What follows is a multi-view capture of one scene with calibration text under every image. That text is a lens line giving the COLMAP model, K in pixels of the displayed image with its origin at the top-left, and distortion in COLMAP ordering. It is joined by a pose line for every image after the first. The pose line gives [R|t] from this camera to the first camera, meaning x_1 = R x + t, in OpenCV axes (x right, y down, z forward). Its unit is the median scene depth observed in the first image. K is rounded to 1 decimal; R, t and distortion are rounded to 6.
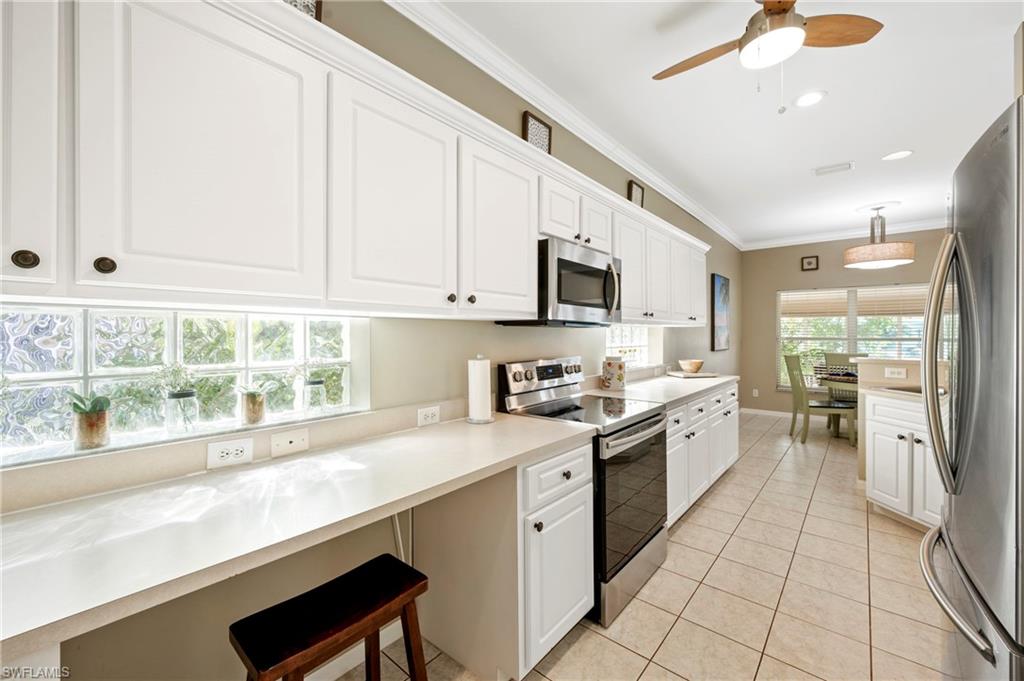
lens RADIAL K [[415.9, 0, 512.0], [0, 415.9, 336.2], [0, 0, 1]] dist [-0.000343, 0.000116]
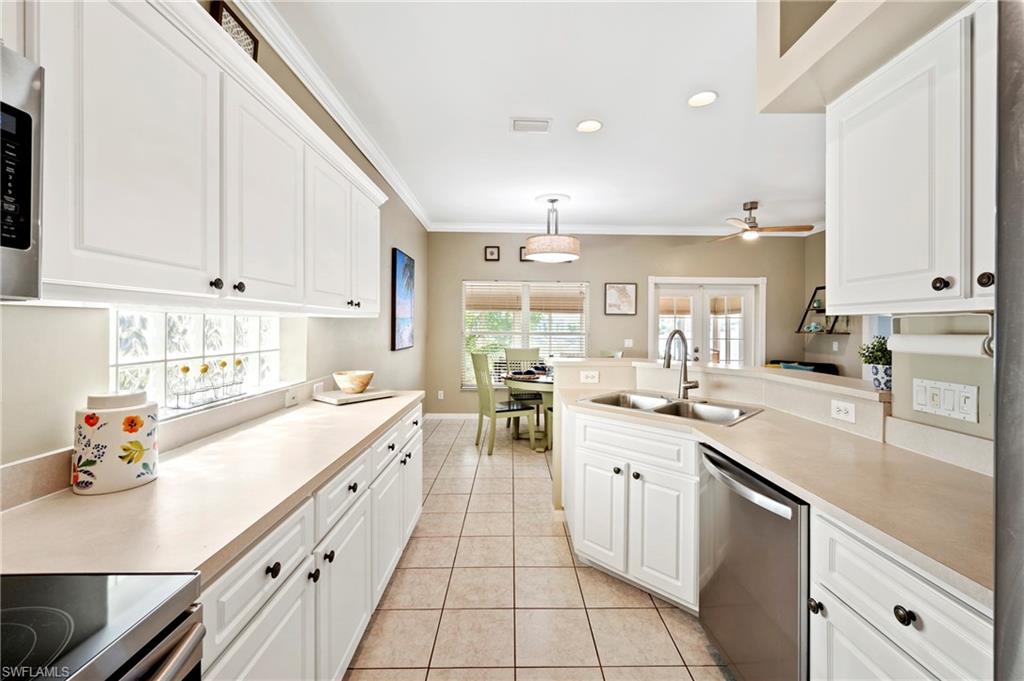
lens RADIAL K [[415.9, 0, 508.6], [0, 415.9, 330.4], [0, 0, 1]] dist [-0.000343, 0.000116]
pose [[0.765741, 0.001774, 0.643147, 0.175166], [-0.007129, 0.999958, 0.005729, -0.007425], [-0.643109, -0.008972, 0.765722, 0.320028]]
